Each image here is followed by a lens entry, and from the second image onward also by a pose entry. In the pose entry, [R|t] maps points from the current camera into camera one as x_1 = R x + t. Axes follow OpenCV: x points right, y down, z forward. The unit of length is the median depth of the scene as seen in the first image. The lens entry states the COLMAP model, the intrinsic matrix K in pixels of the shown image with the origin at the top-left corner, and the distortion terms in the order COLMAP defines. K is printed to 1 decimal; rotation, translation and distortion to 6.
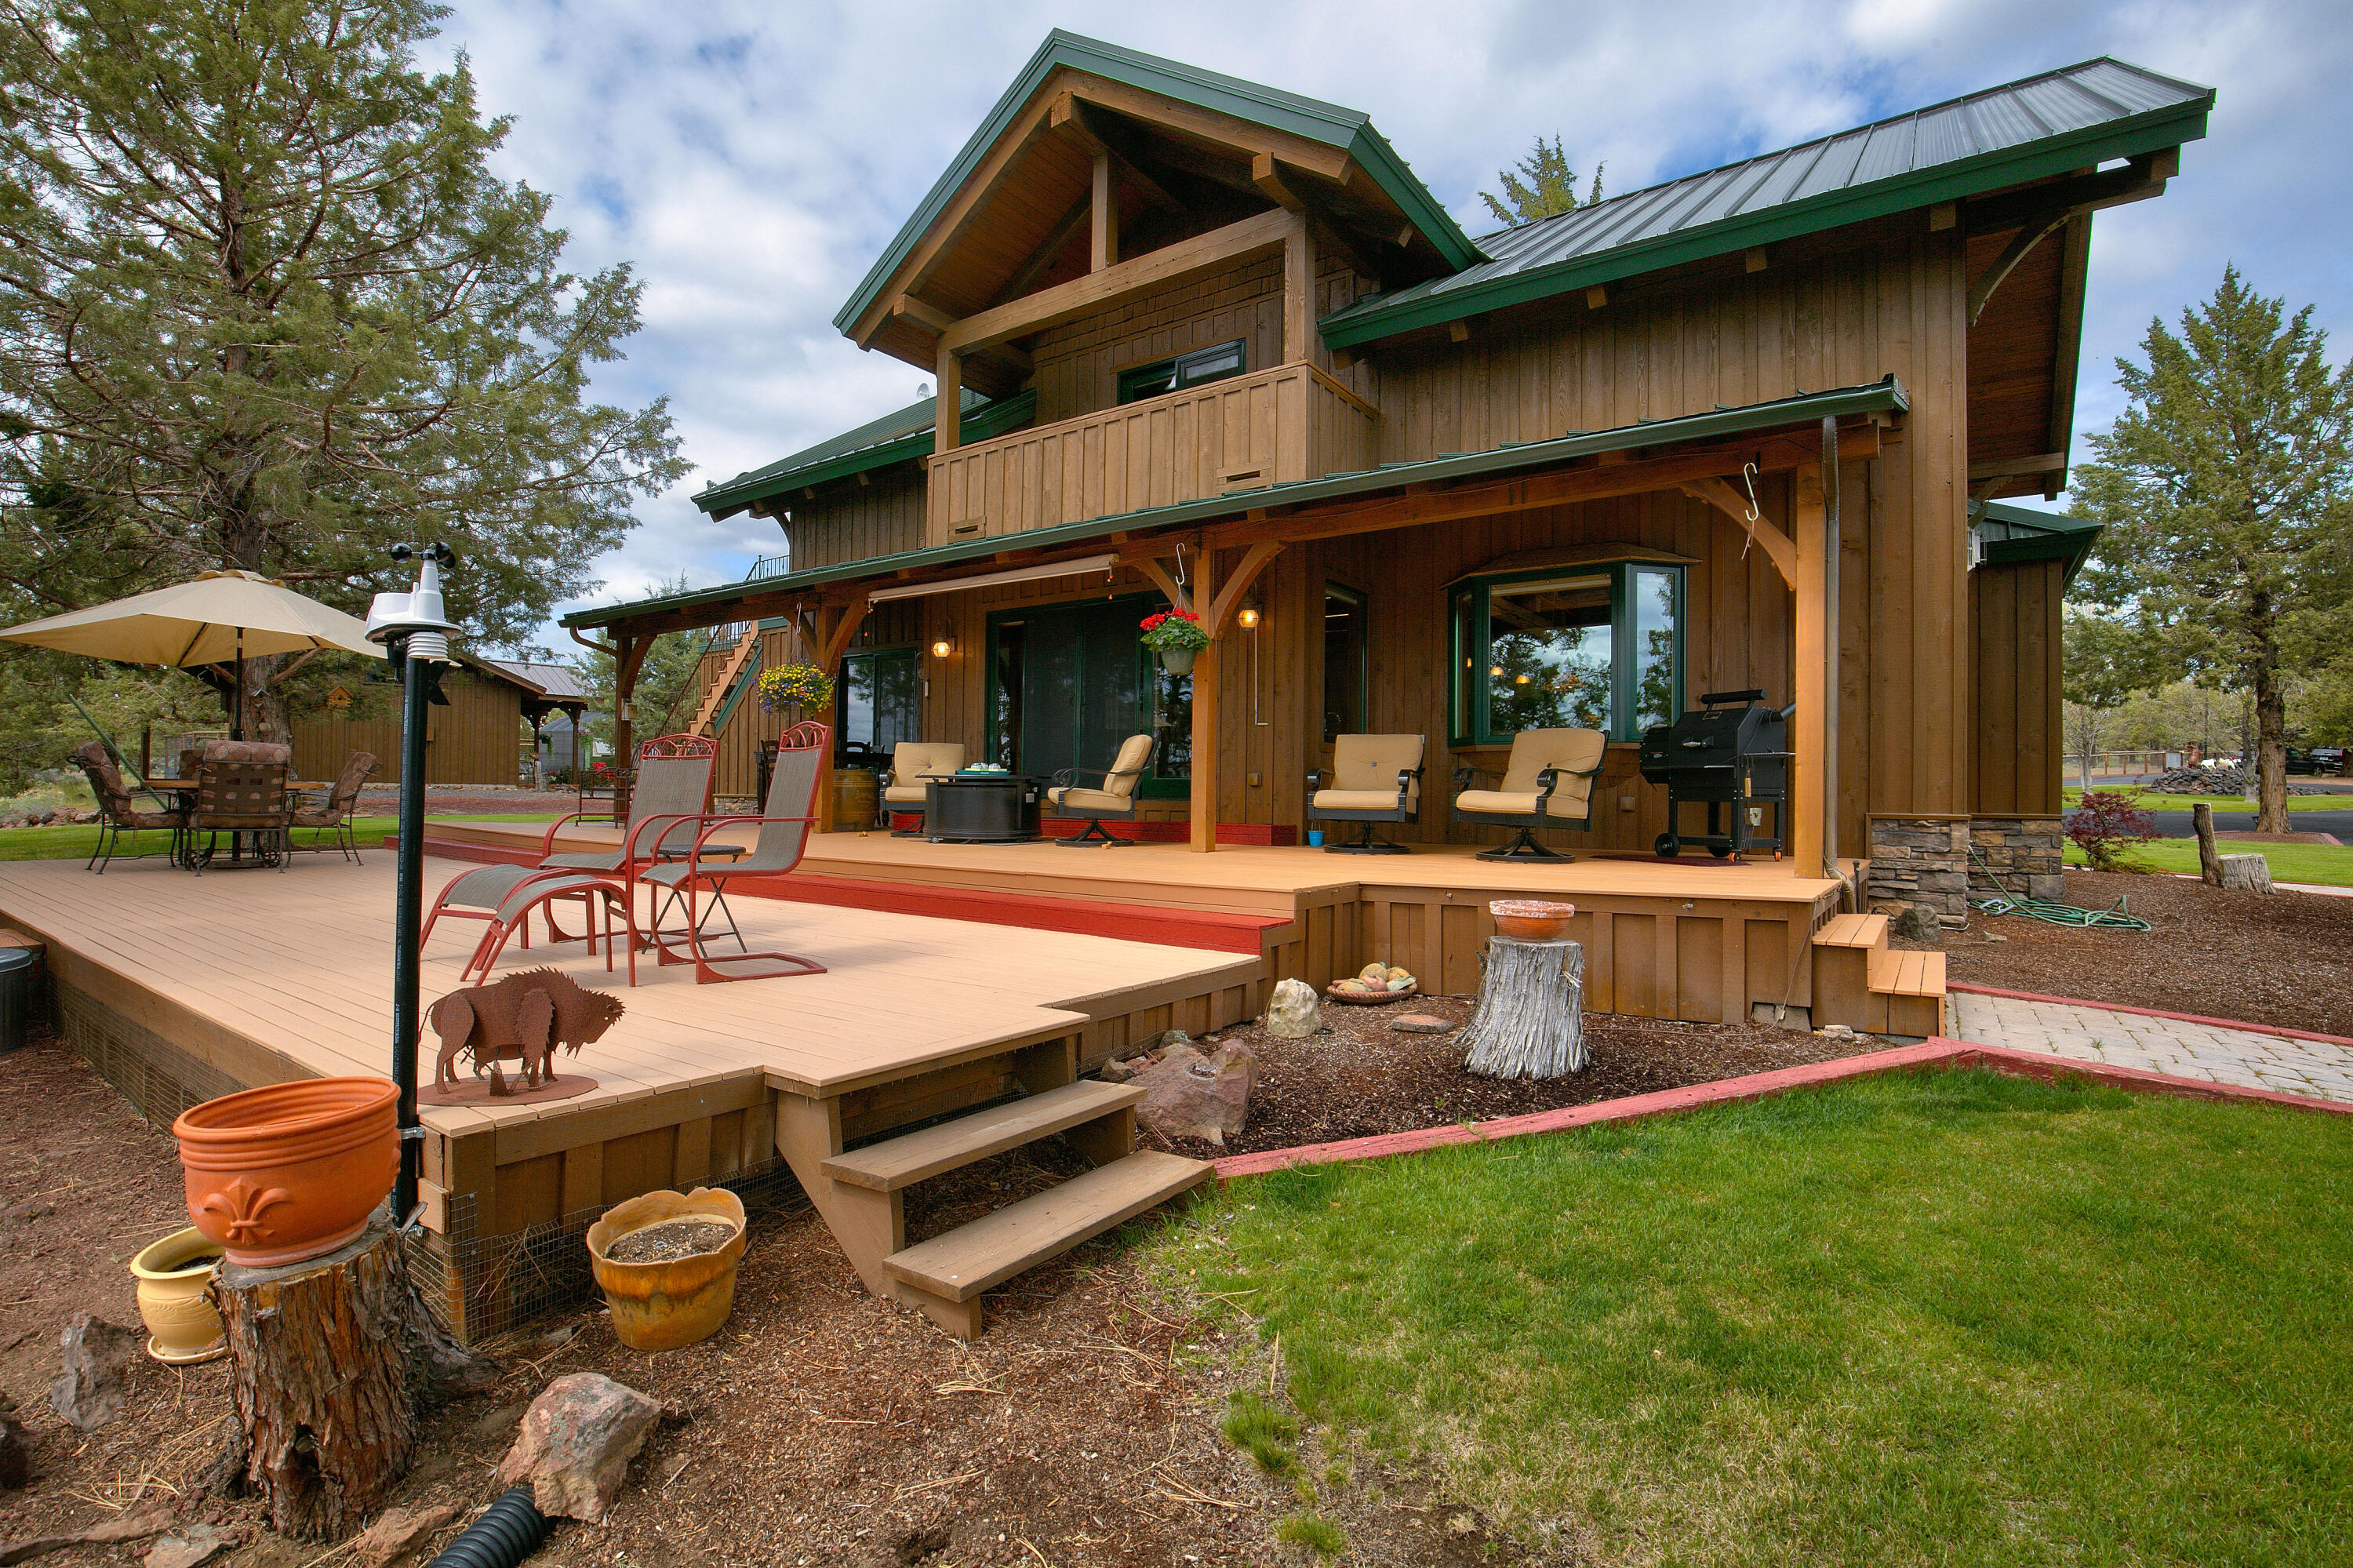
lens RADIAL K [[1047.8, 0, 1176.5], [0, 1047.8, 784.0], [0, 0, 1]] dist [-0.016852, -0.000160]
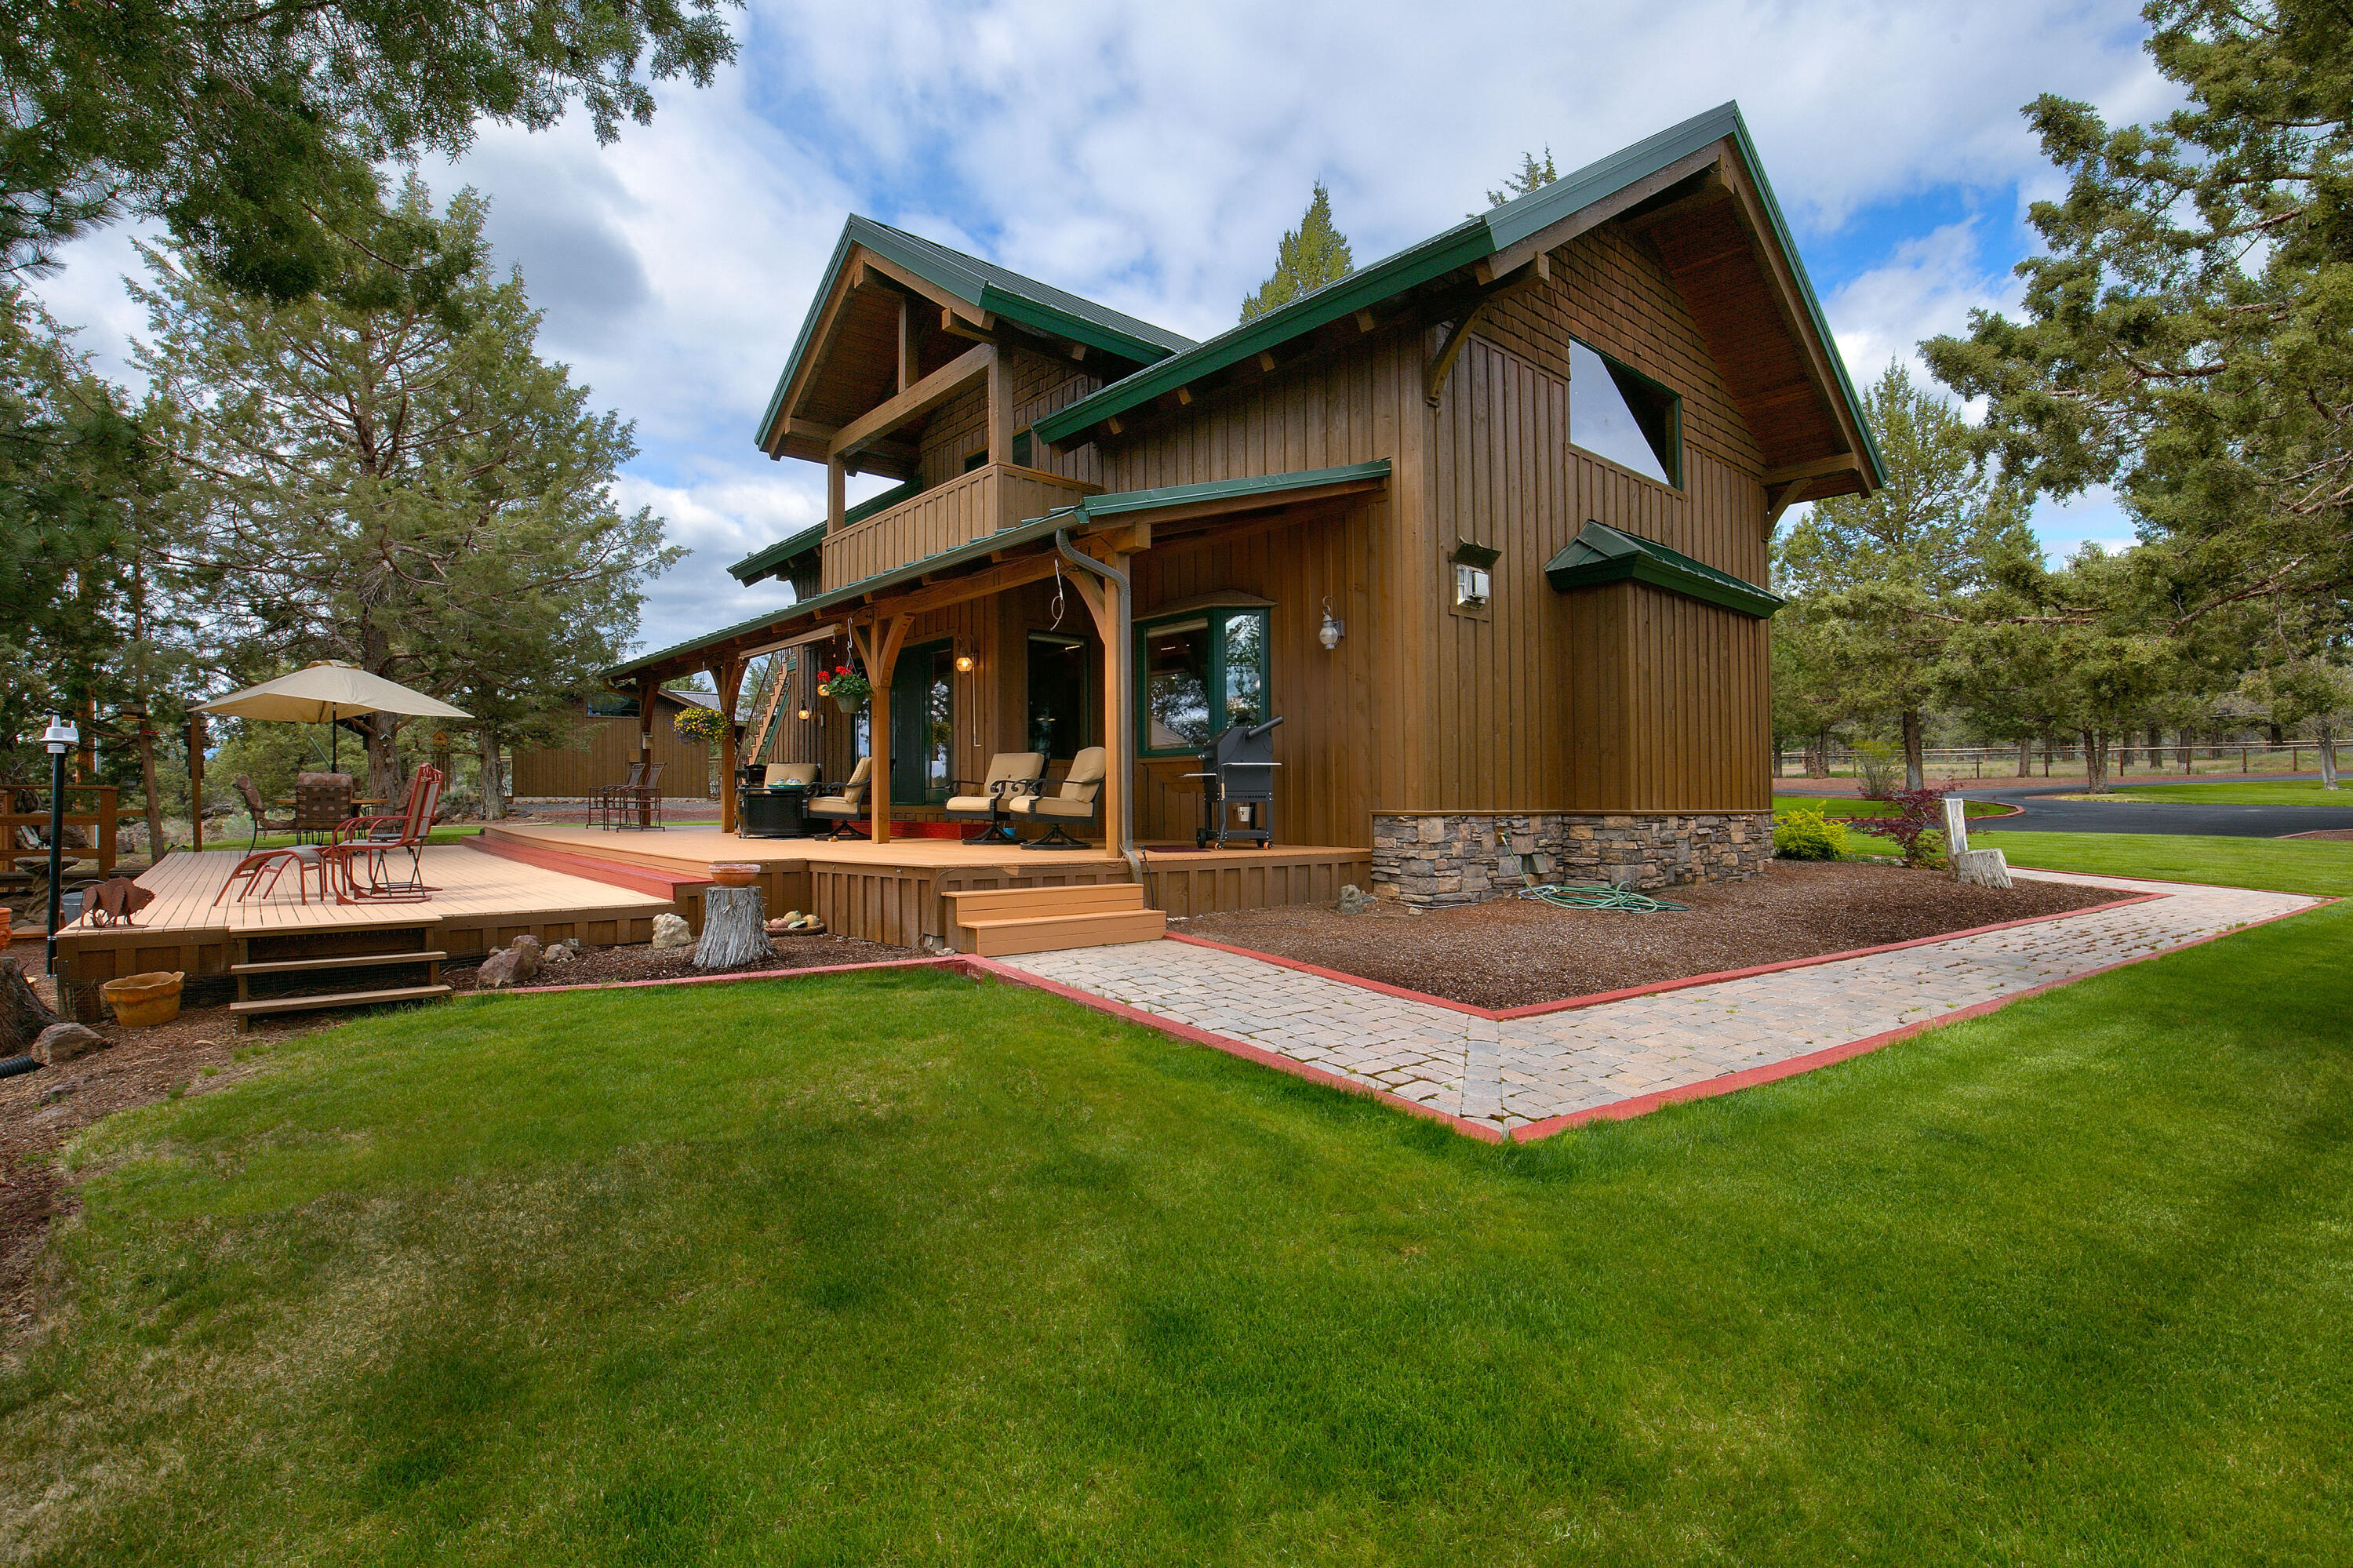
lens RADIAL K [[1088.9, 0, 1216.8], [0, 1088.9, 776.3], [0, 0, 1]] dist [-0.013644, -0.000428]
pose [[0.974004, -0.017151, -0.225882, 0.669386], [0.013646, 0.999761, -0.017071, 0.006756], [0.226121, 0.013545, 0.974005, -0.224651]]
